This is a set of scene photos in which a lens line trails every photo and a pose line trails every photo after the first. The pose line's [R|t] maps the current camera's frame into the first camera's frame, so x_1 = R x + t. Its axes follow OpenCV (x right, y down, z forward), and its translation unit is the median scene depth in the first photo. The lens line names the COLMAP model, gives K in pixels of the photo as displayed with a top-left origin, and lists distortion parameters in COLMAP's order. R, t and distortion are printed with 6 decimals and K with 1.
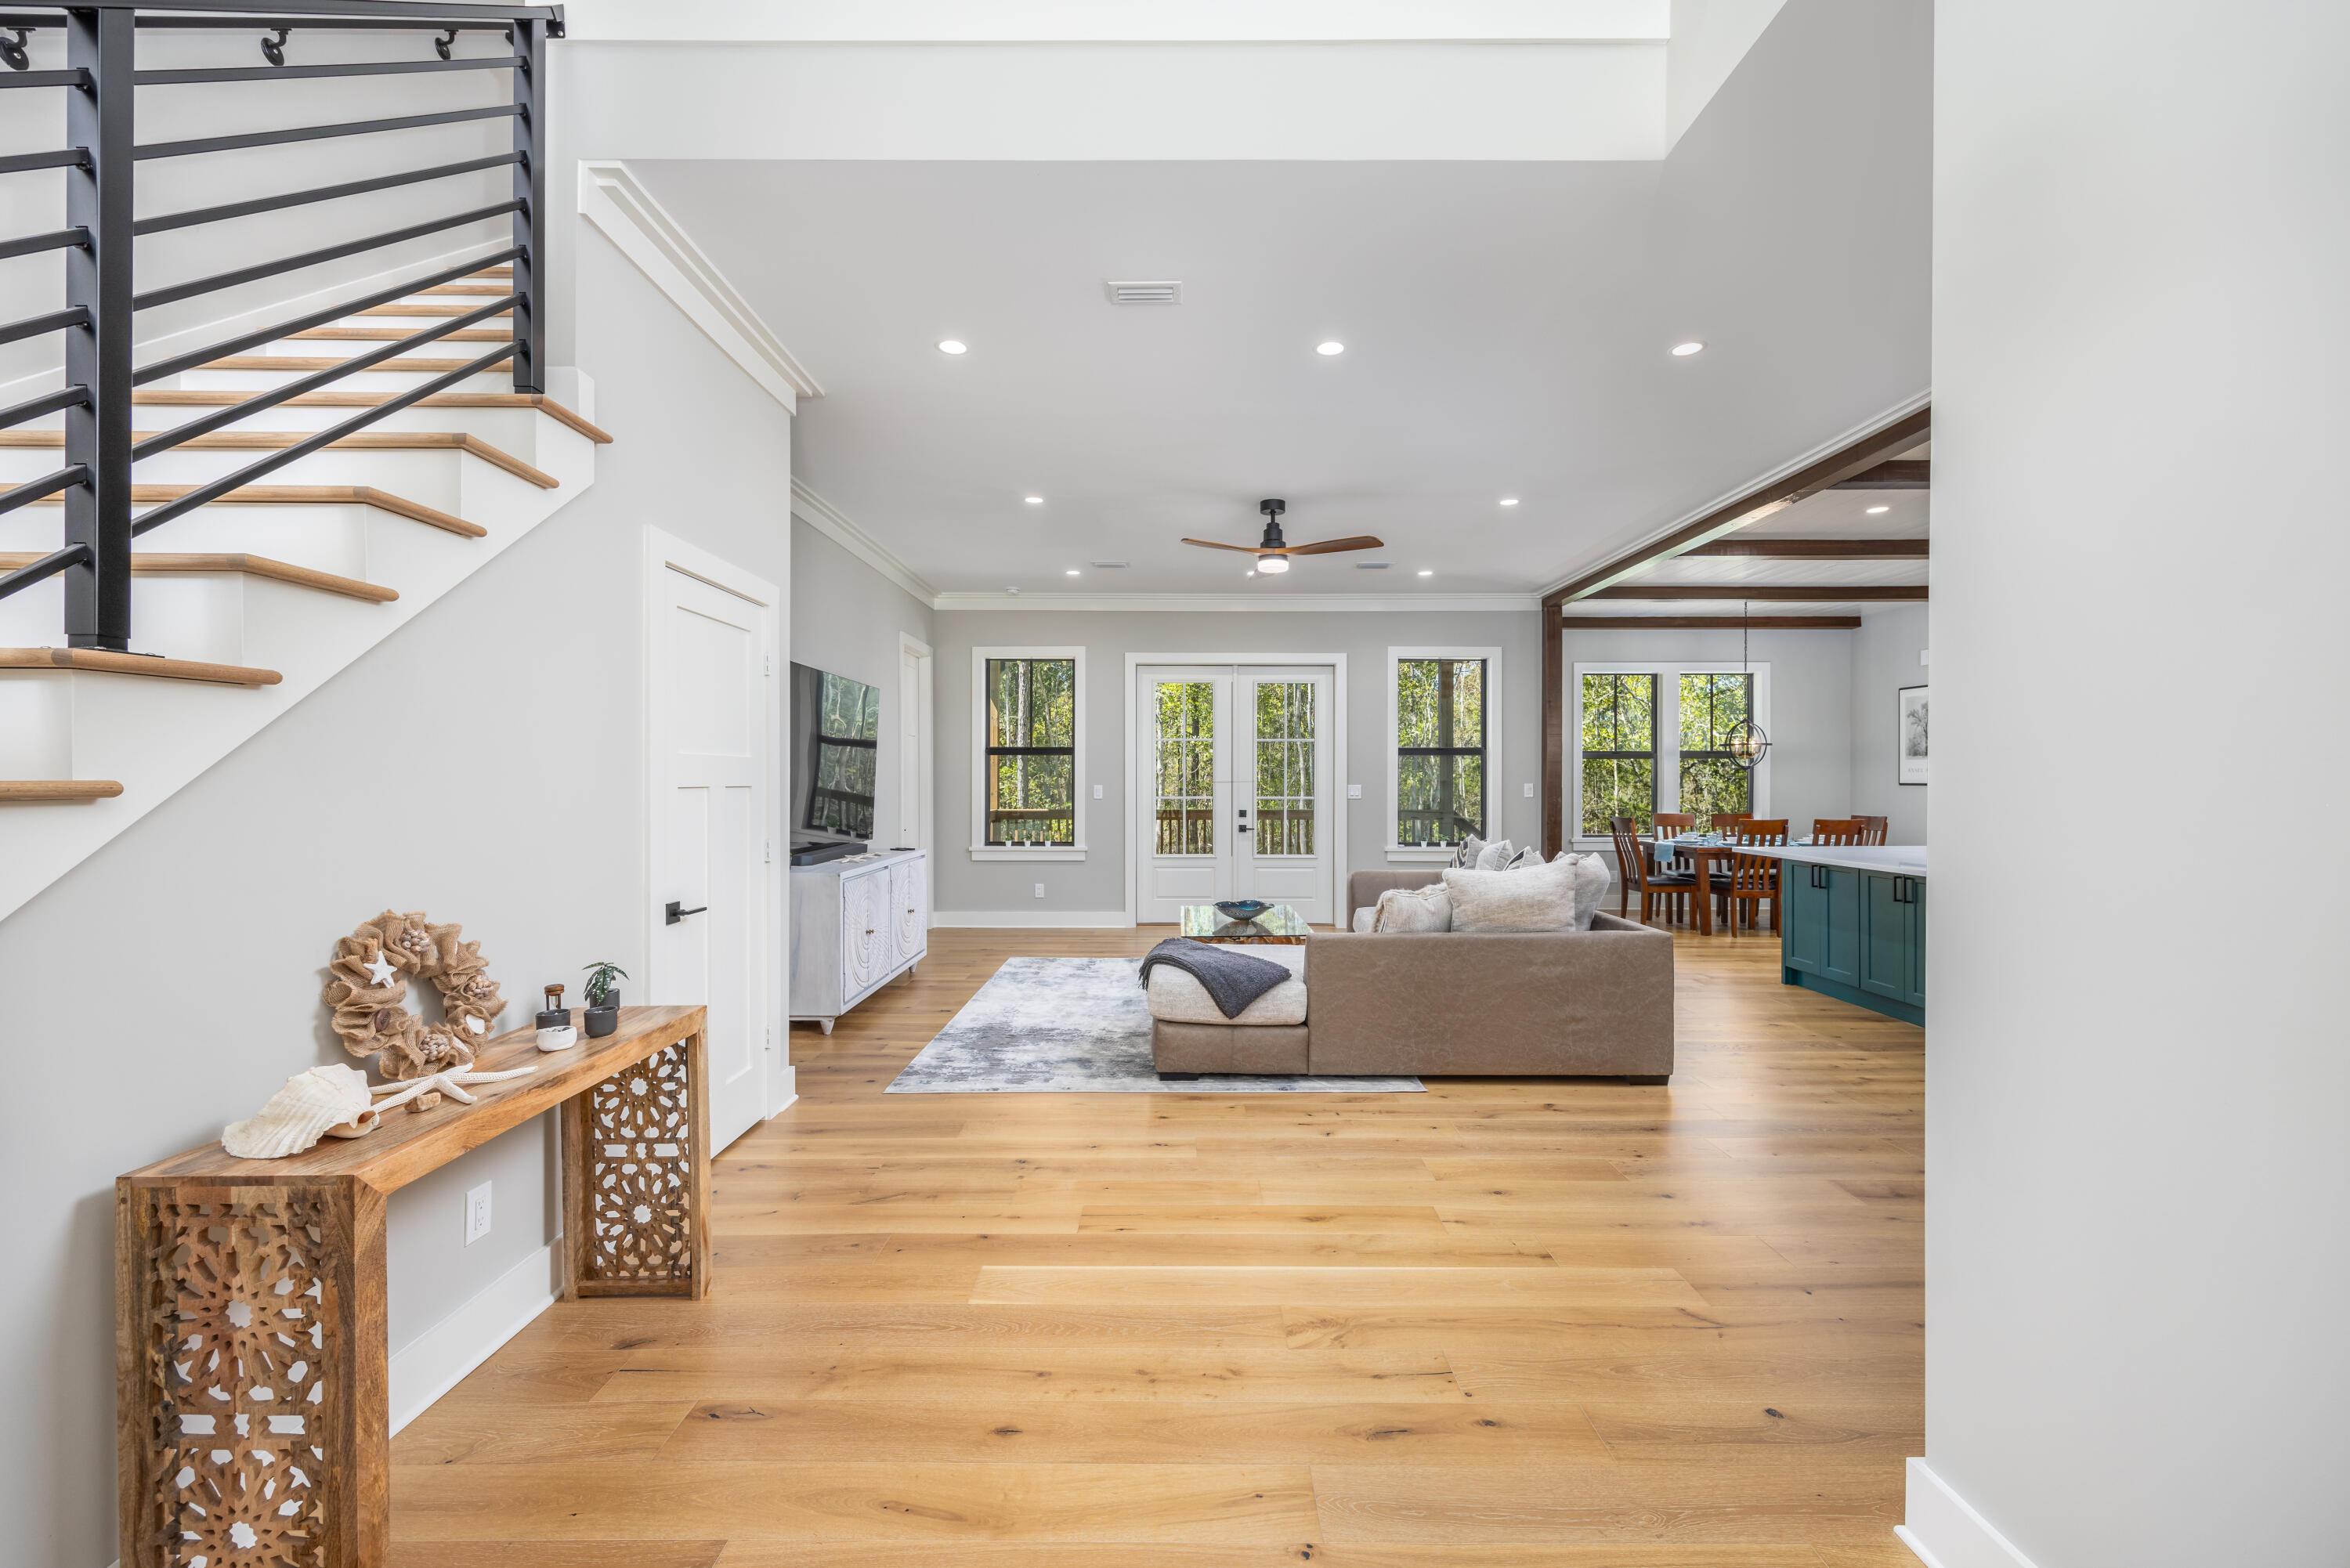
lens RADIAL K [[953.6, 0, 1181.4], [0, 953.6, 790.7], [0, 0, 1]] dist [-0.002382, 0.000534]
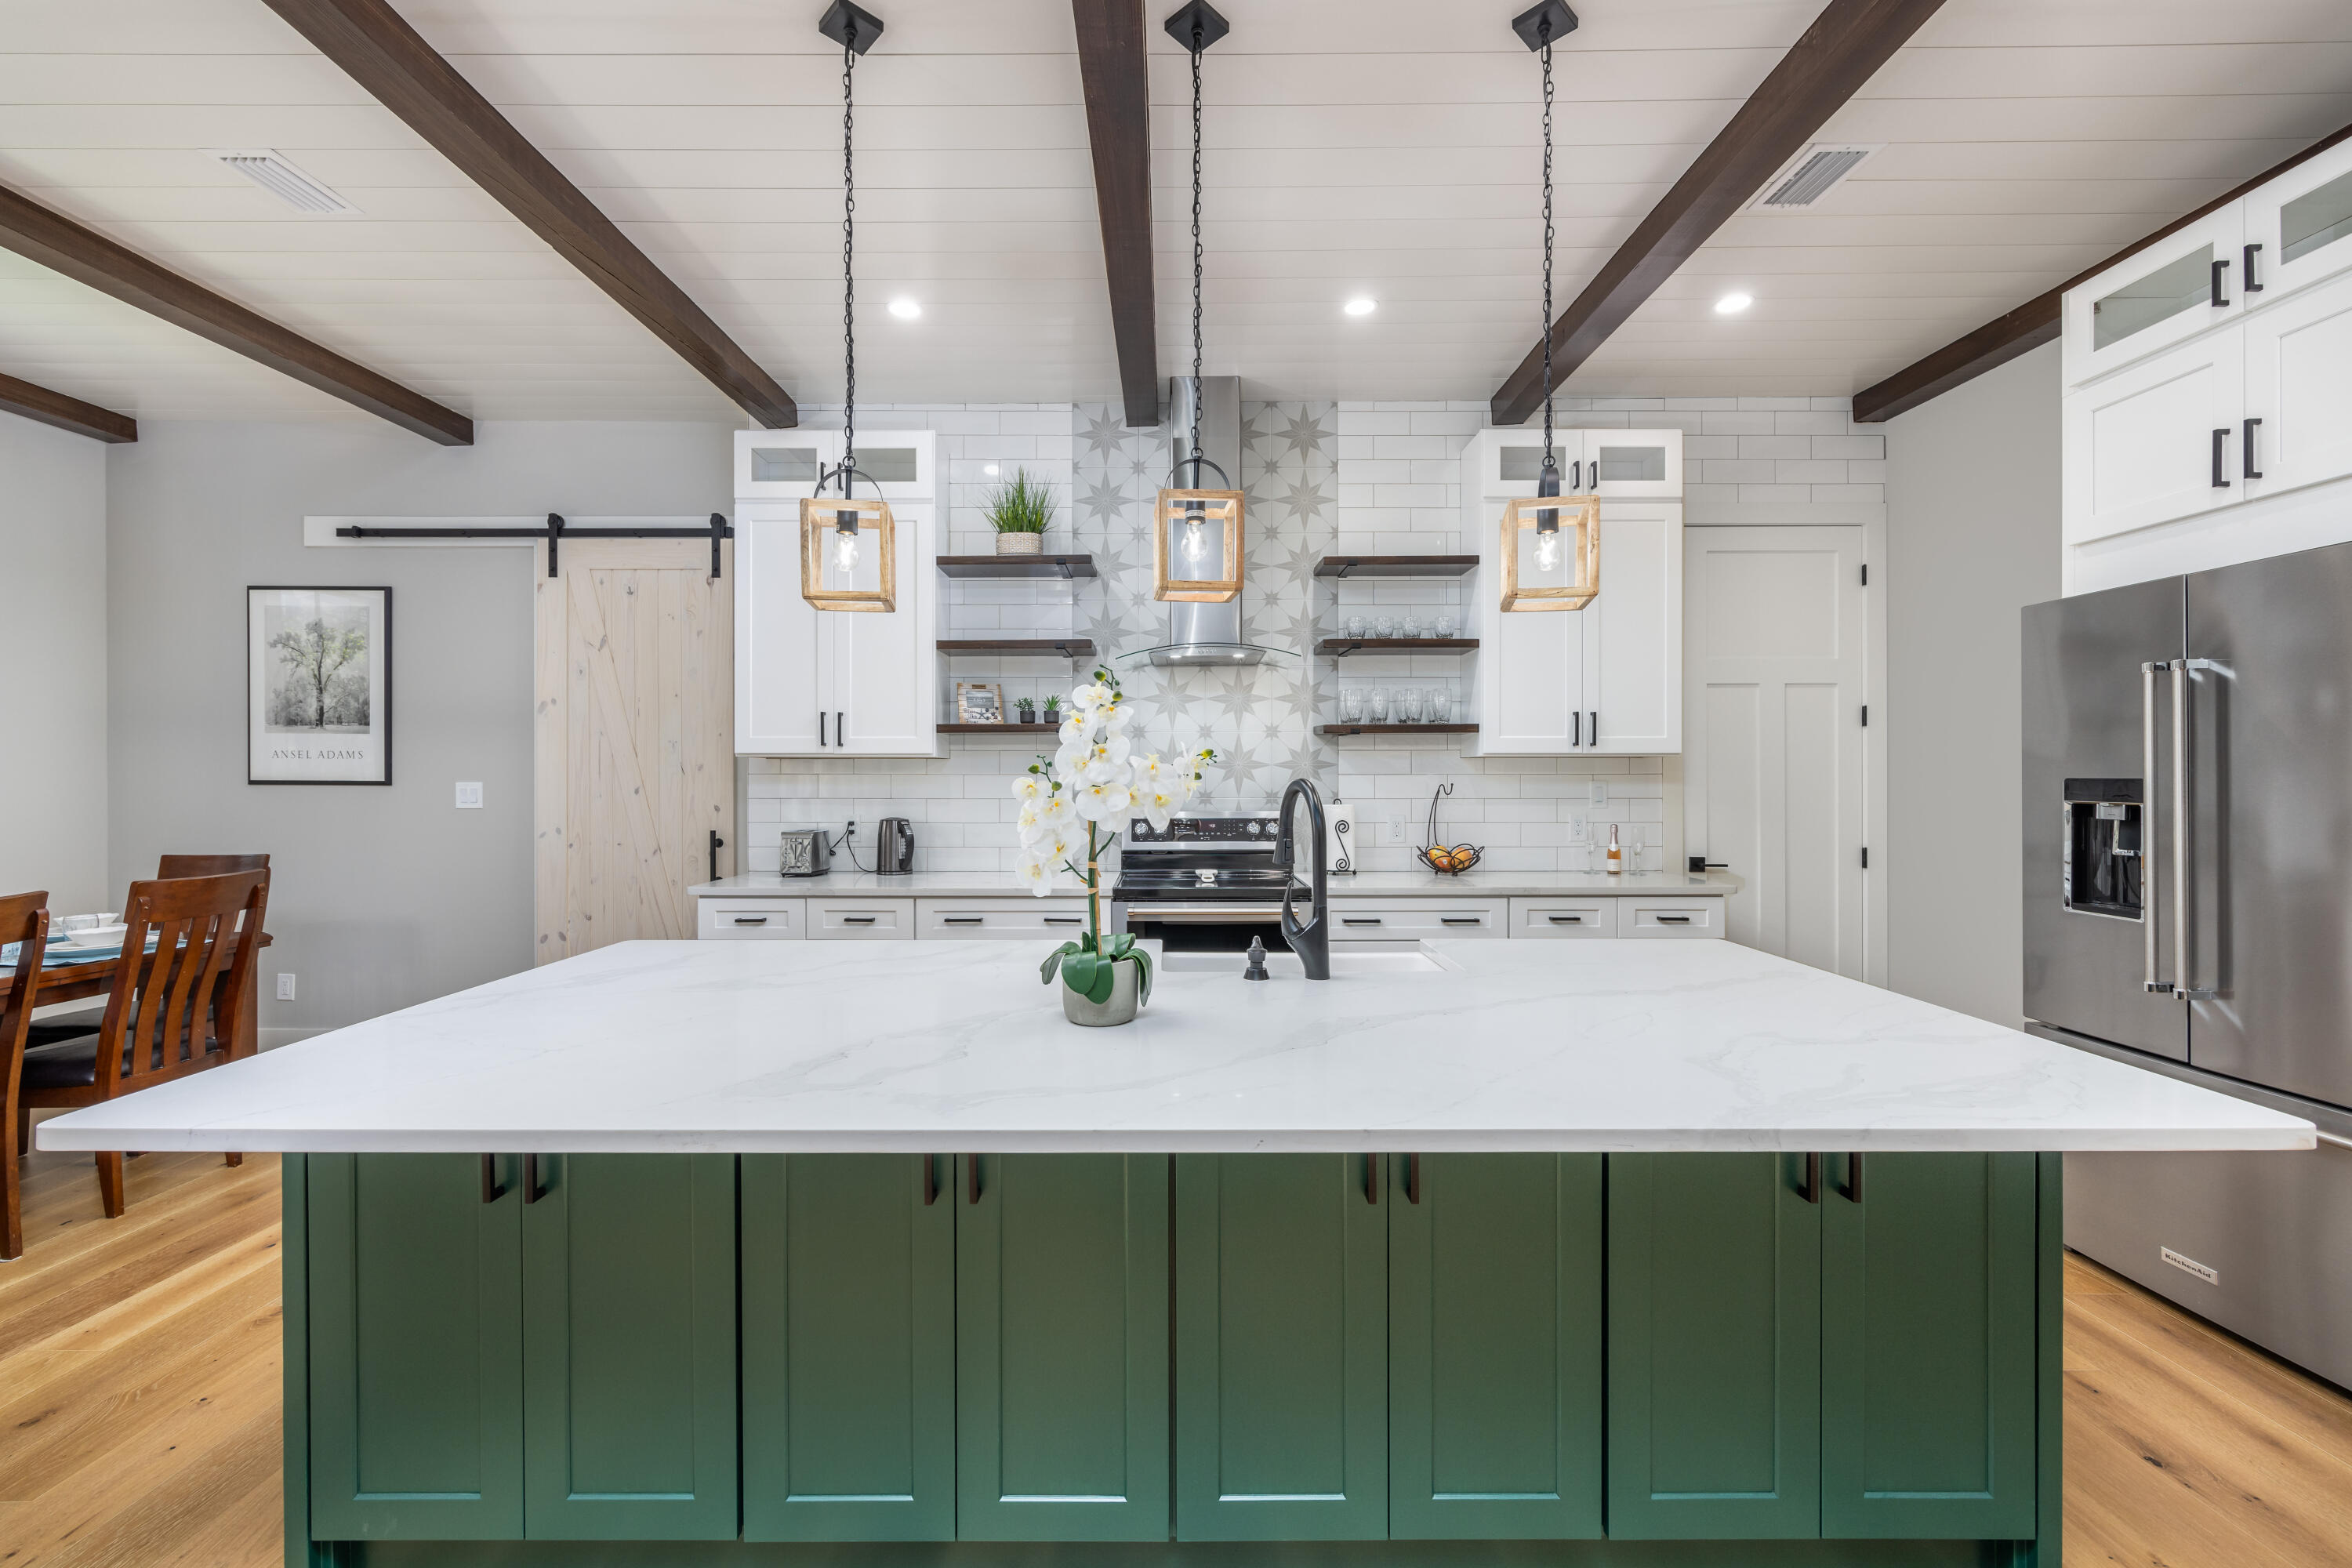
lens RADIAL K [[954.5, 0, 1173.0], [0, 954.5, 779.9], [0, 0, 1]] dist [-0.002382, 0.000534]
pose [[0.003191, -0.002847, 0.999991, 0.437641], [0.009666, 0.999949, 0.002816, -0.007854], [-0.999948, 0.009657, 0.003218, 0.862528]]
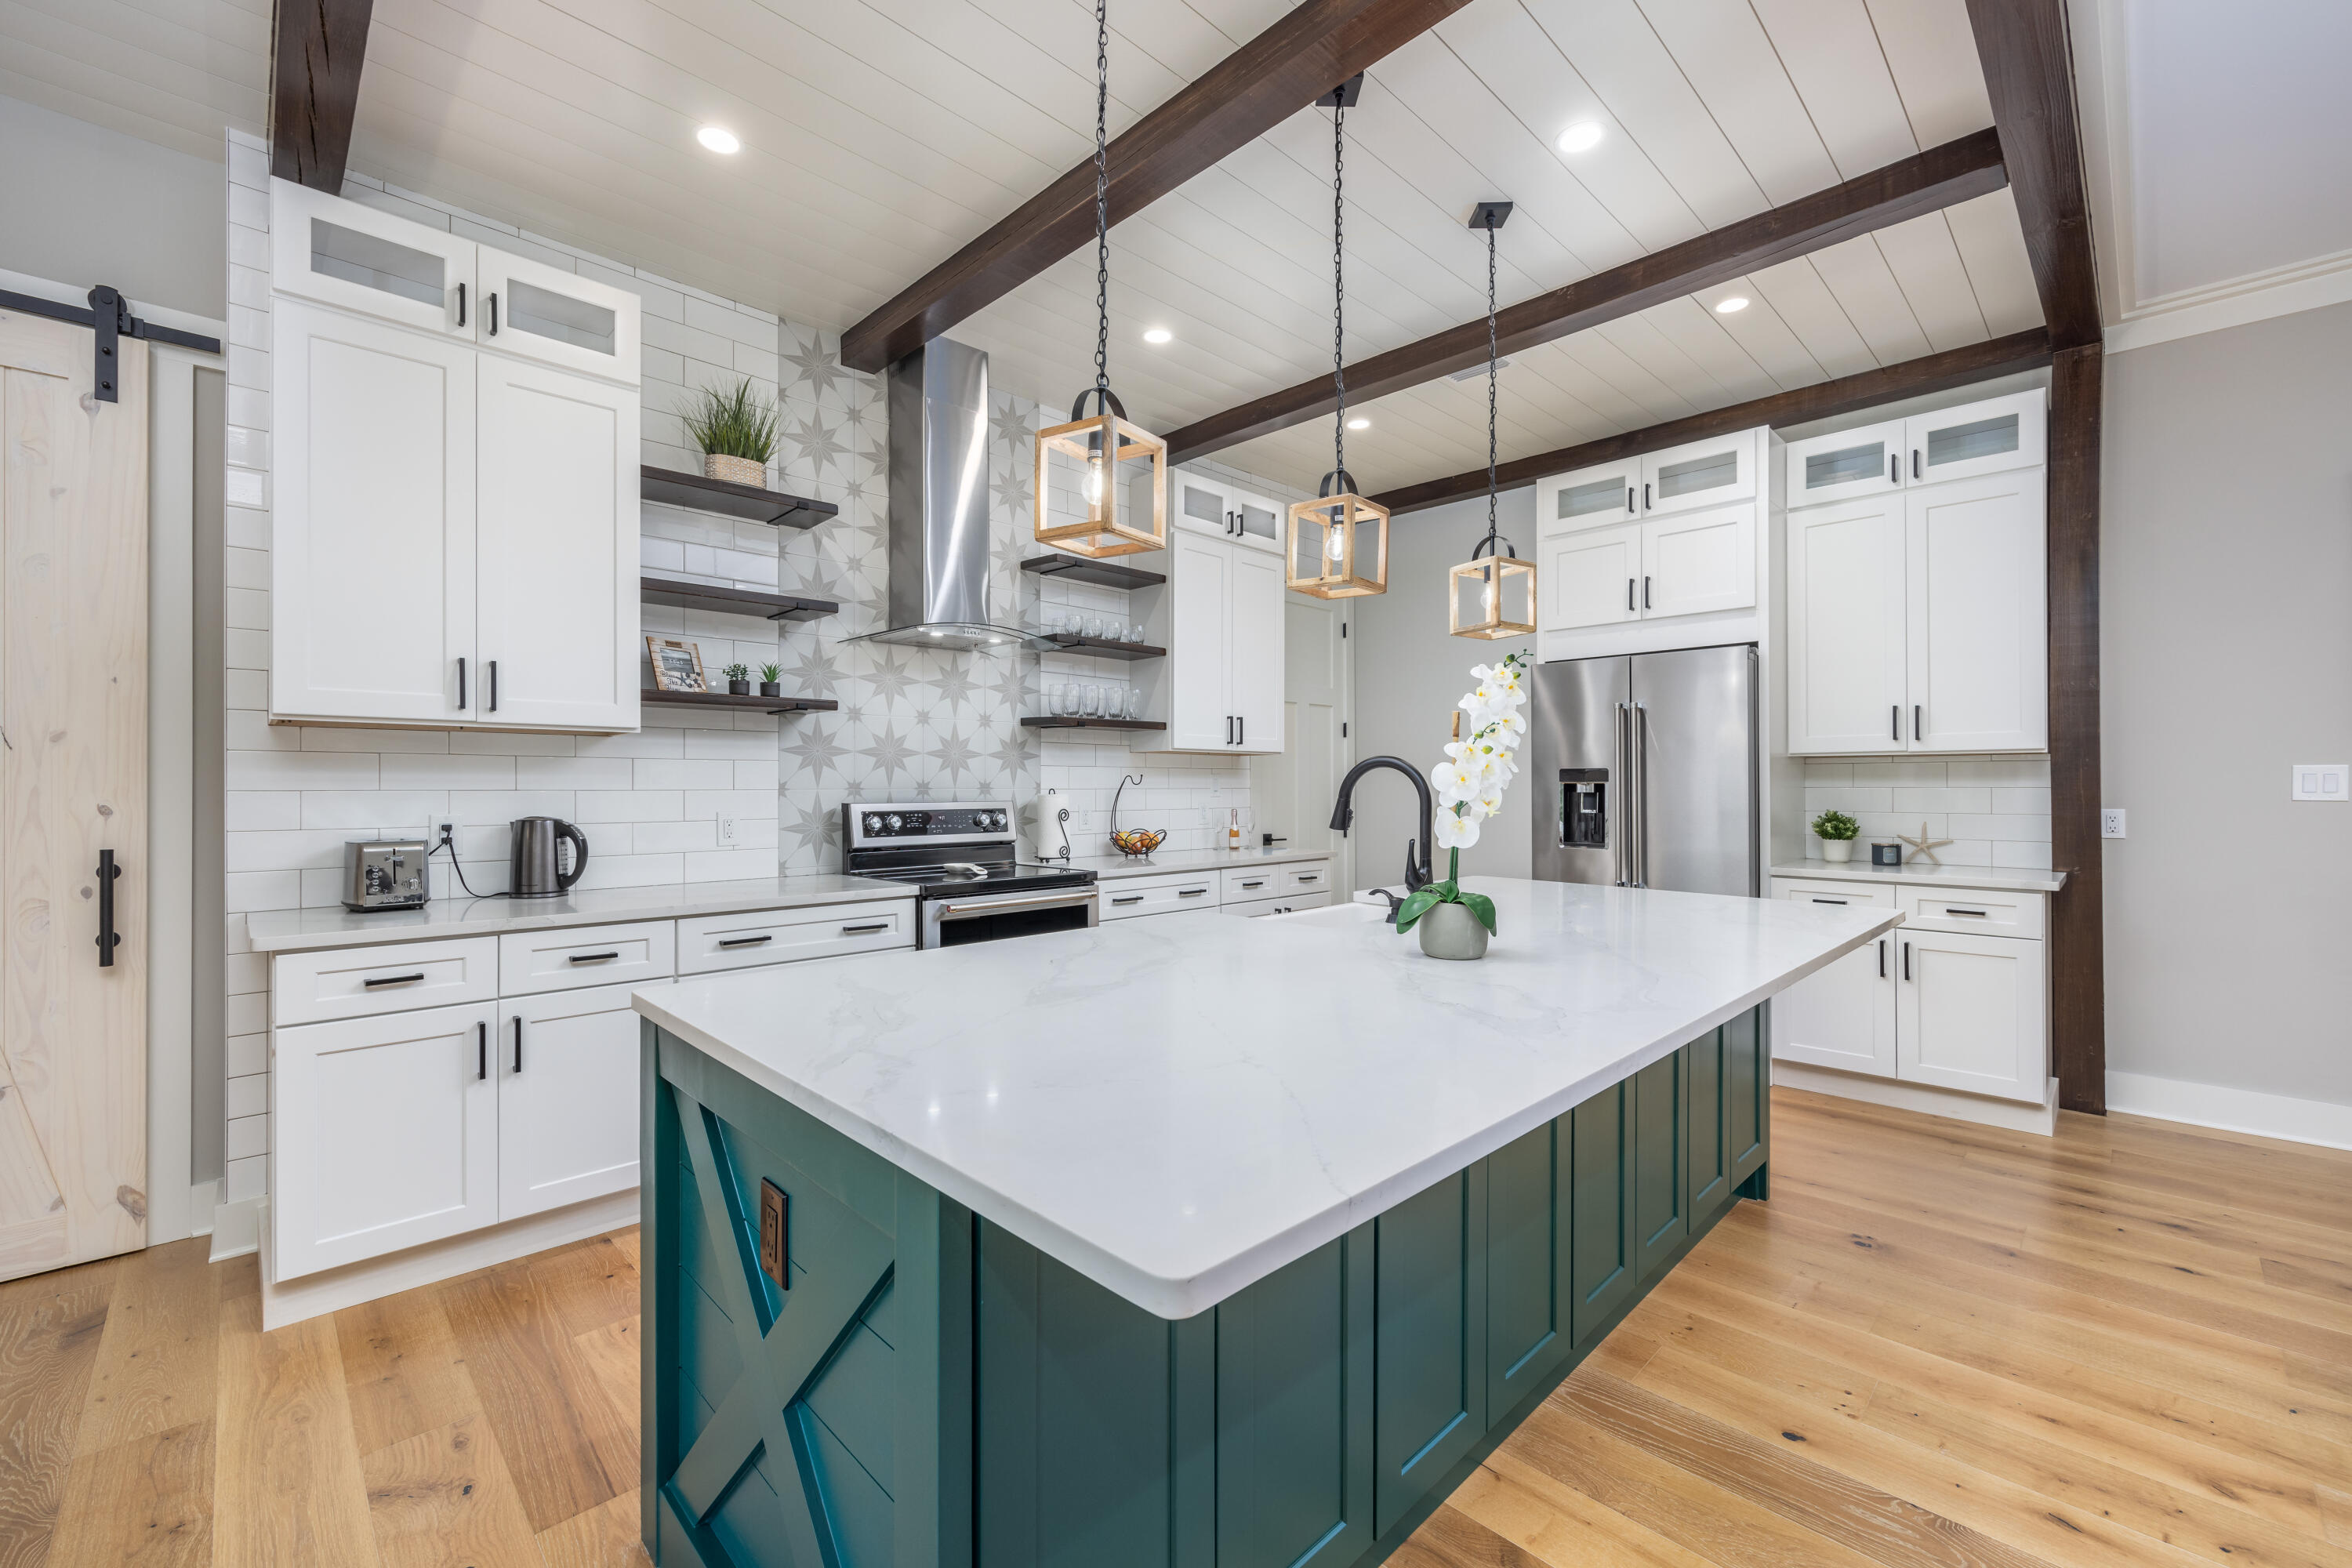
lens RADIAL K [[954.5, 0, 1185.2], [0, 954.5, 785.4], [0, 0, 1]] dist [-0.002382, 0.000534]
pose [[-0.699430, 0.001056, 0.714700, 0.557385], [0.006680, 0.999965, 0.005060, 0.004207], [-0.714670, 0.008314, -0.699413, 1.196595]]
